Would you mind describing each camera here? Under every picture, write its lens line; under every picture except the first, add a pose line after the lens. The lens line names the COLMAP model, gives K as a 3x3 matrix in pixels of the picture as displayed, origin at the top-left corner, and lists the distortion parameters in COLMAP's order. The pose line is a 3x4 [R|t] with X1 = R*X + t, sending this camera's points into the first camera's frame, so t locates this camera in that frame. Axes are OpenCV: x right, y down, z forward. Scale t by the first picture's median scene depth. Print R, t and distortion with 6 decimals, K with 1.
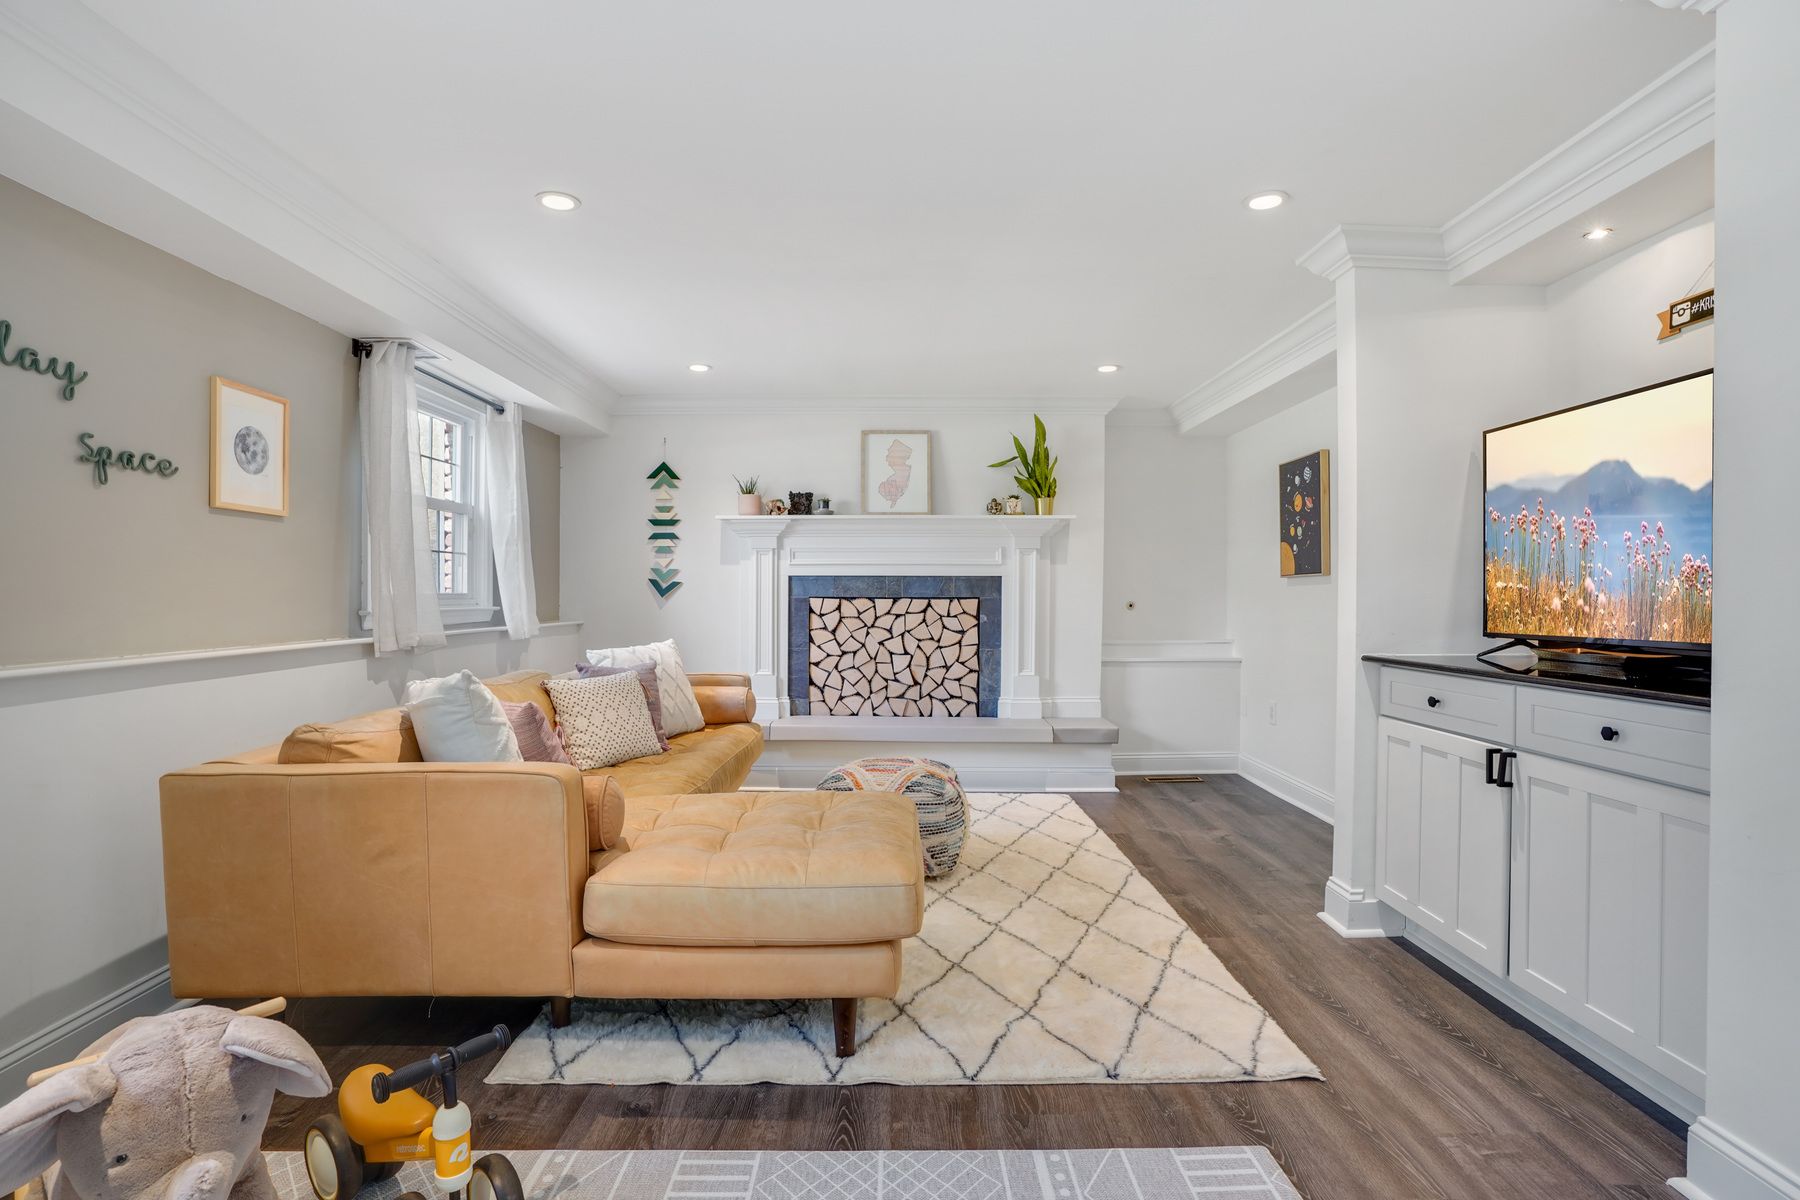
lens RADIAL K [[861.6, 0, 893.4], [0, 861.6, 595.7], [0, 0, 1]] dist [-0.069667, 0.028007]
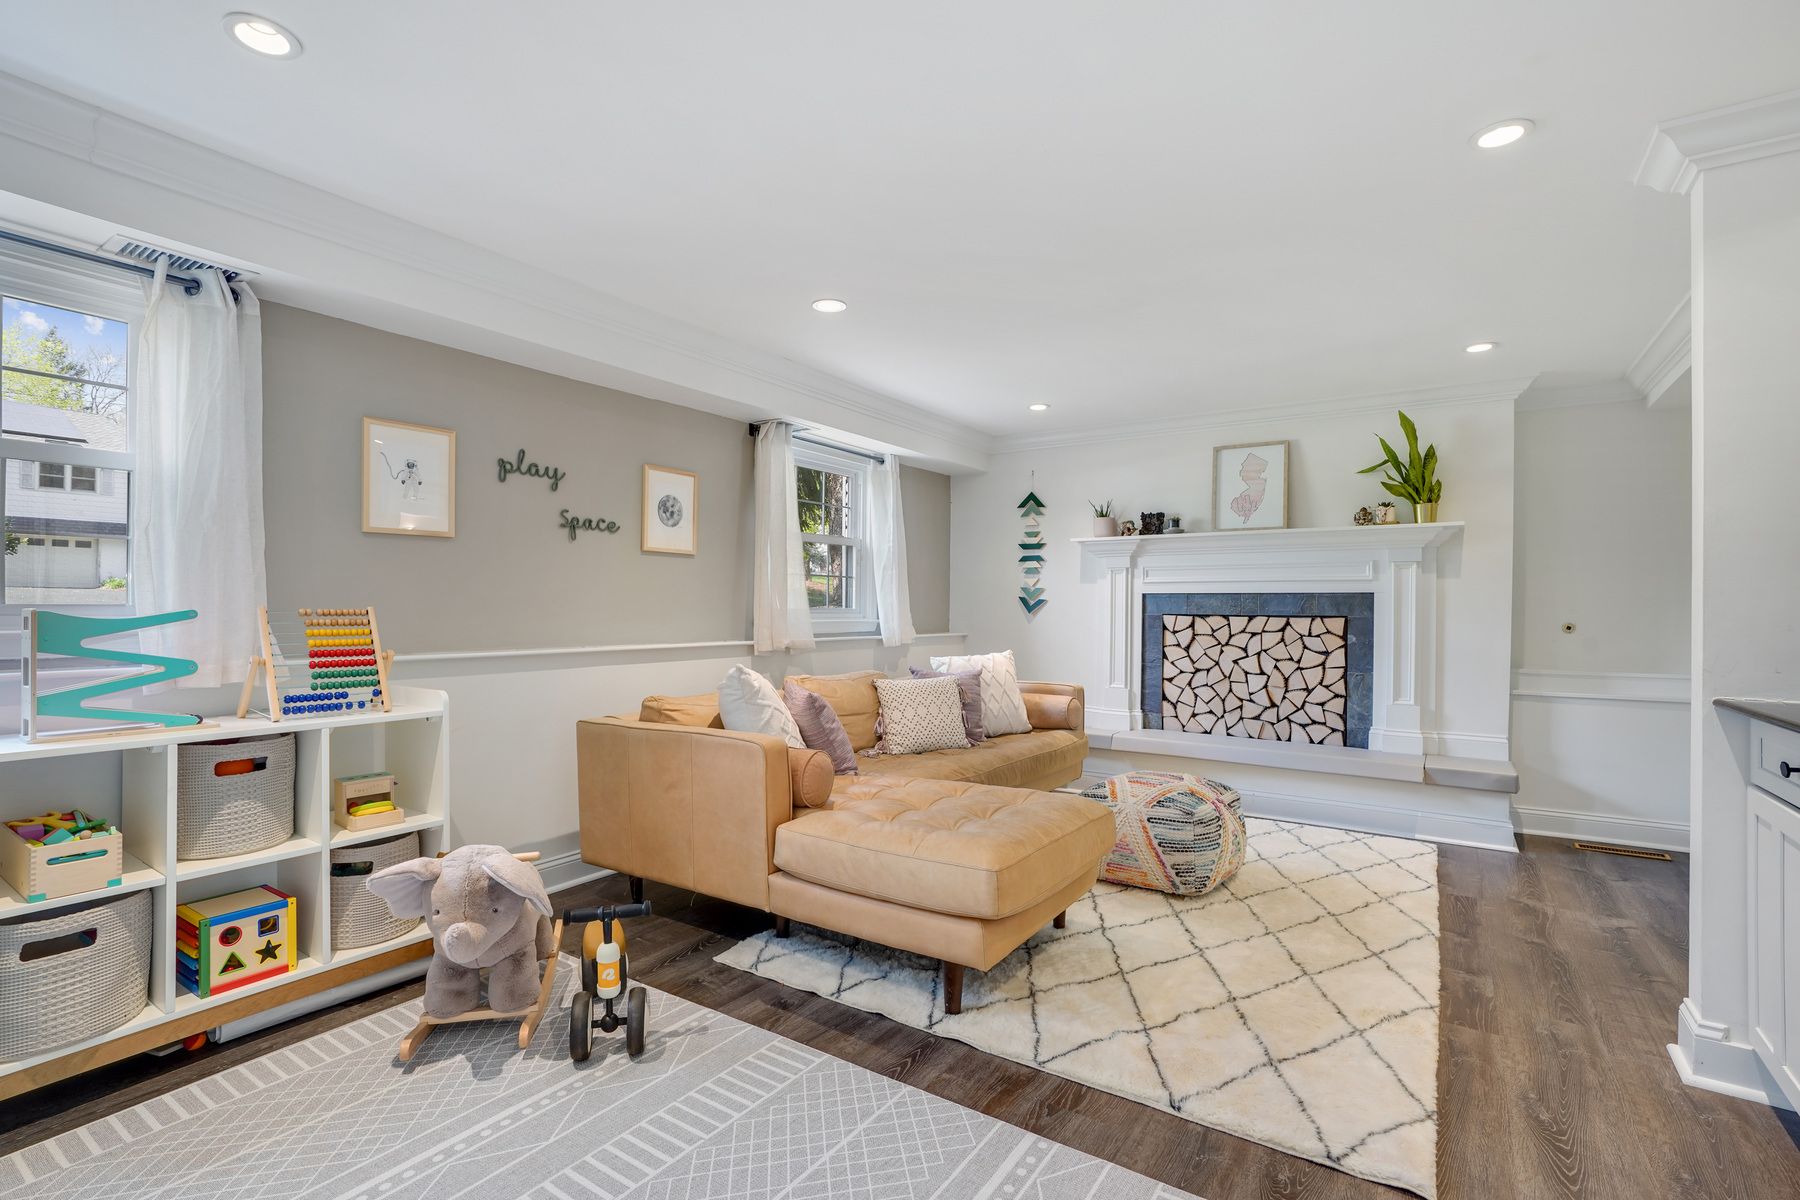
lens RADIAL K [[823.5, 0, 891.2], [0, 823.5, 597.9], [0, 0, 1]] dist [-0.064570, 0.030511]
pose [[0.825213, -0.002171, -0.564818, 0.357864], [-0.007346, 0.999867, -0.014576, -0.002374], [0.564774, 0.016178, 0.825087, 0.026117]]
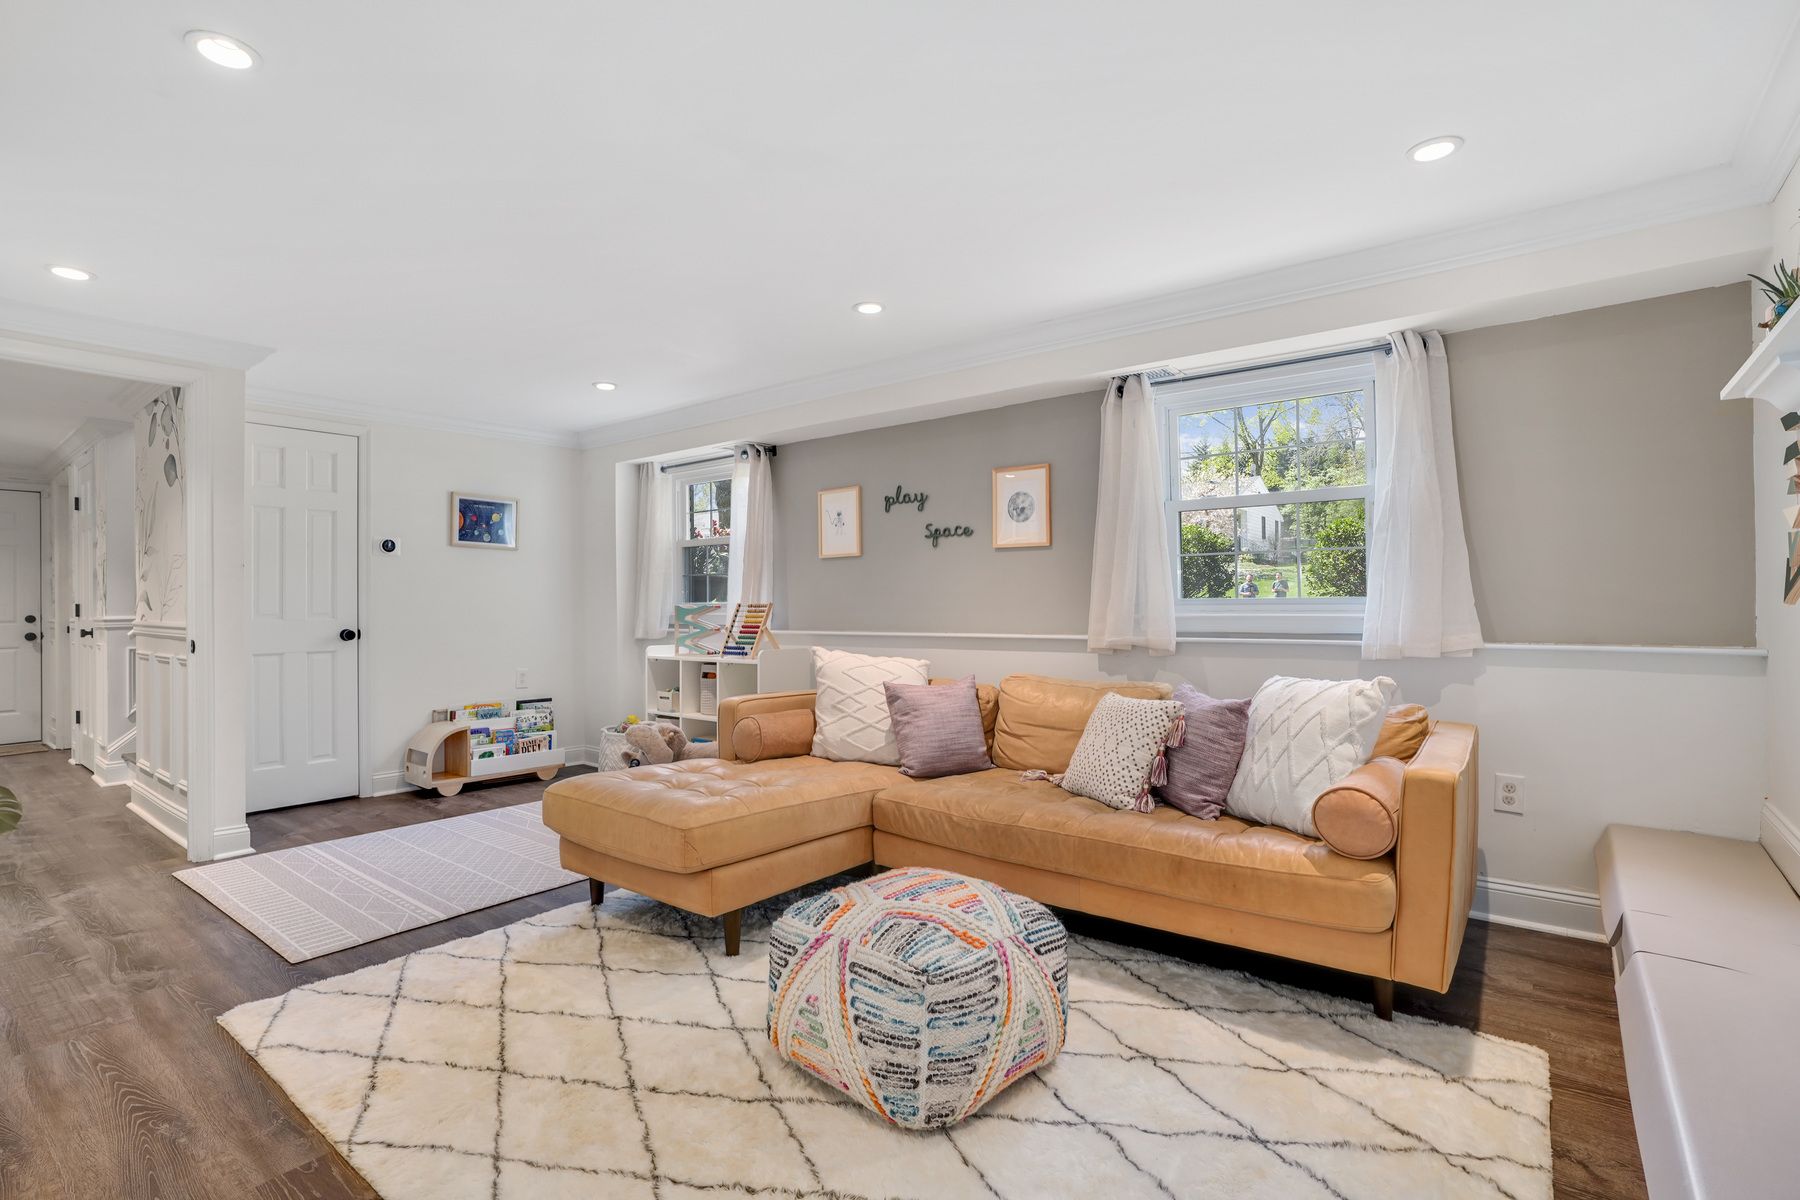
lens RADIAL K [[861.6, 0, 893.4], [0, 861.6, 595.7], [0, 0, 1]] dist [-0.069667, 0.028007]
pose [[-0.619553, -0.003125, -0.784949, 0.587216], [0.005324, 0.999952, -0.008183, 0.000047], [0.784937, -0.009249, -0.619507, 1.724124]]
